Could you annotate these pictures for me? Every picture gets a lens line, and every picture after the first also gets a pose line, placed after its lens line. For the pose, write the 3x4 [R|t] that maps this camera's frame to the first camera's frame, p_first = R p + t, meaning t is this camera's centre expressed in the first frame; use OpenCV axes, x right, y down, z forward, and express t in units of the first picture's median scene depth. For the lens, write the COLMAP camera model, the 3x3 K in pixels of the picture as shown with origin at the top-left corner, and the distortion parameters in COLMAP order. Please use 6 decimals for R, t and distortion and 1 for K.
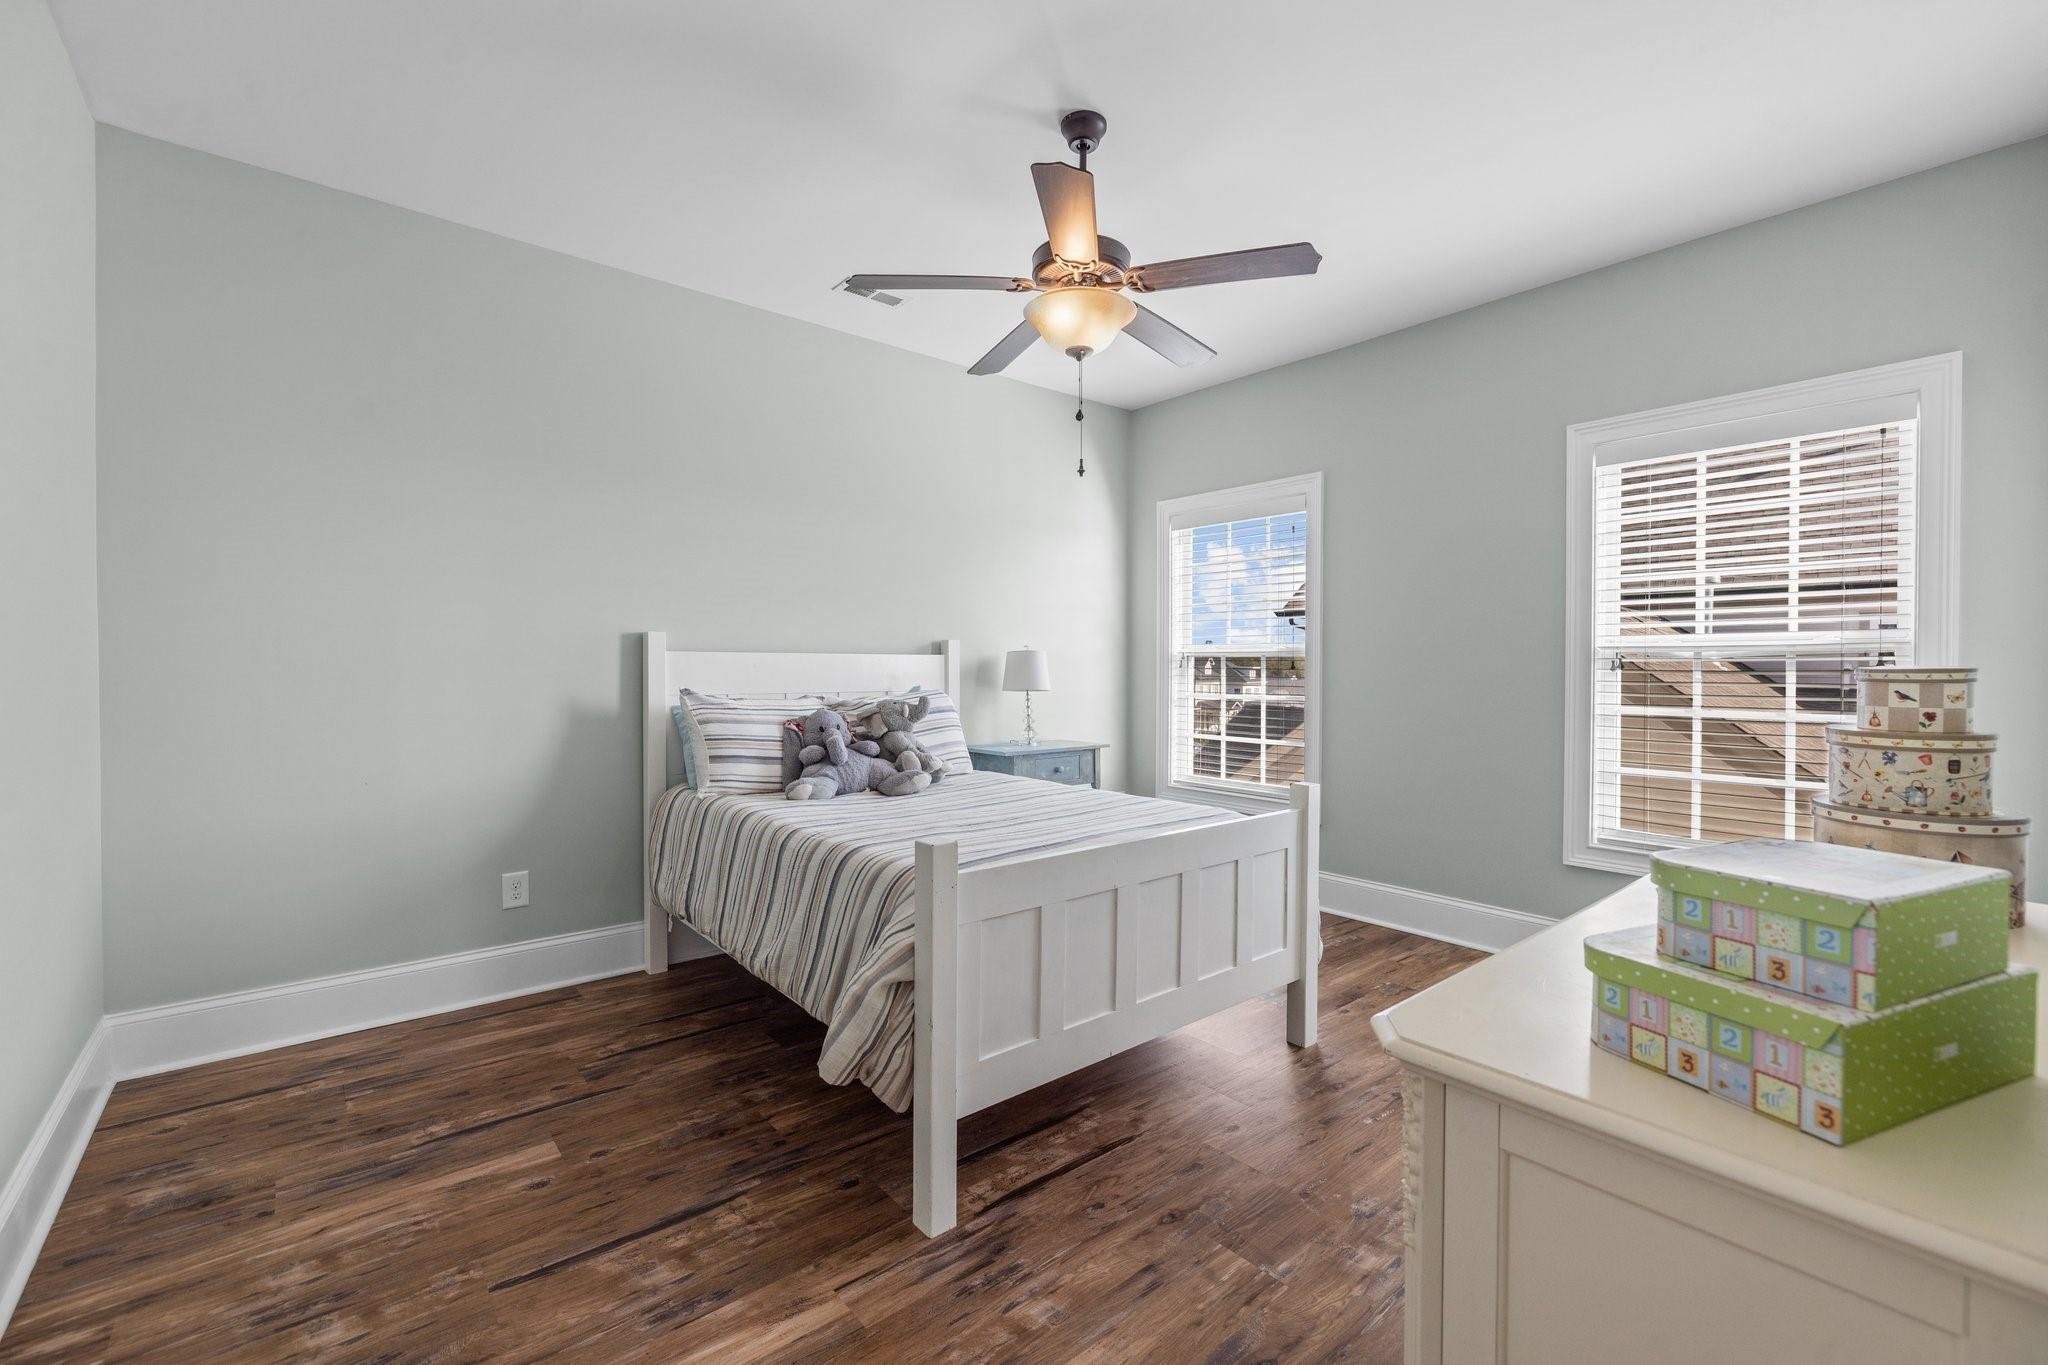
lens RADIAL K [[877.0, 0, 1030.3], [0, 877.0, 682.5], [0, 0, 1]] dist [0.012642, 0.000049]
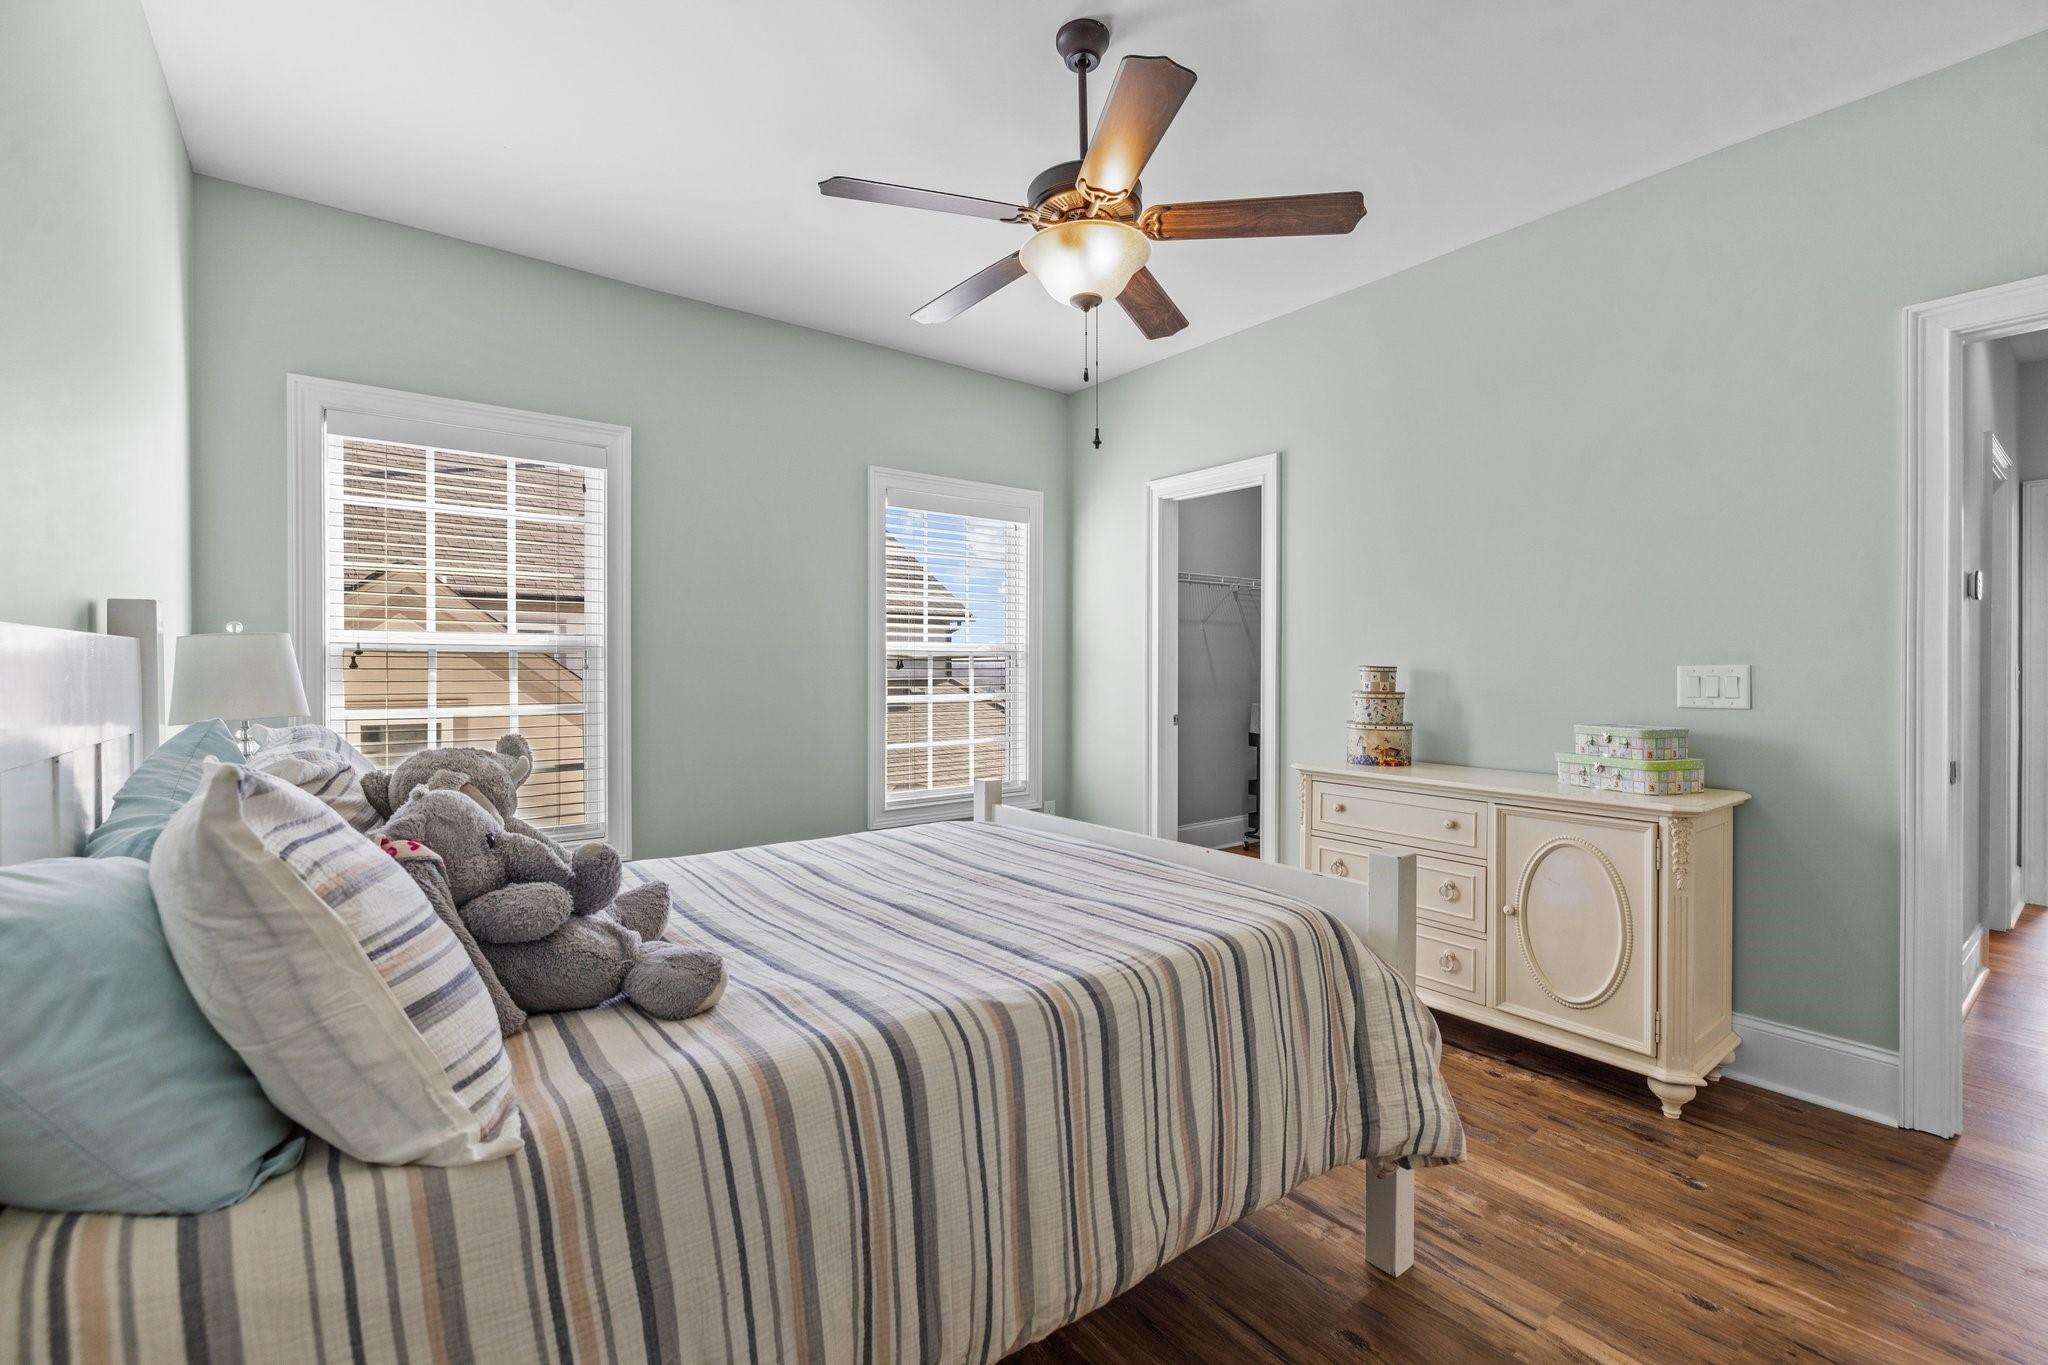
lens RADIAL K [[877.0, 0, 1036.3], [0, 877.0, 676.2], [0, 0, 1]] dist [0.012642, 0.000049]
pose [[0.026114, -0.014744, 0.999550, -0.252372], [0.017390, 0.999747, 0.014293, -0.007302], [-0.999508, 0.017008, 0.026364, 0.321626]]
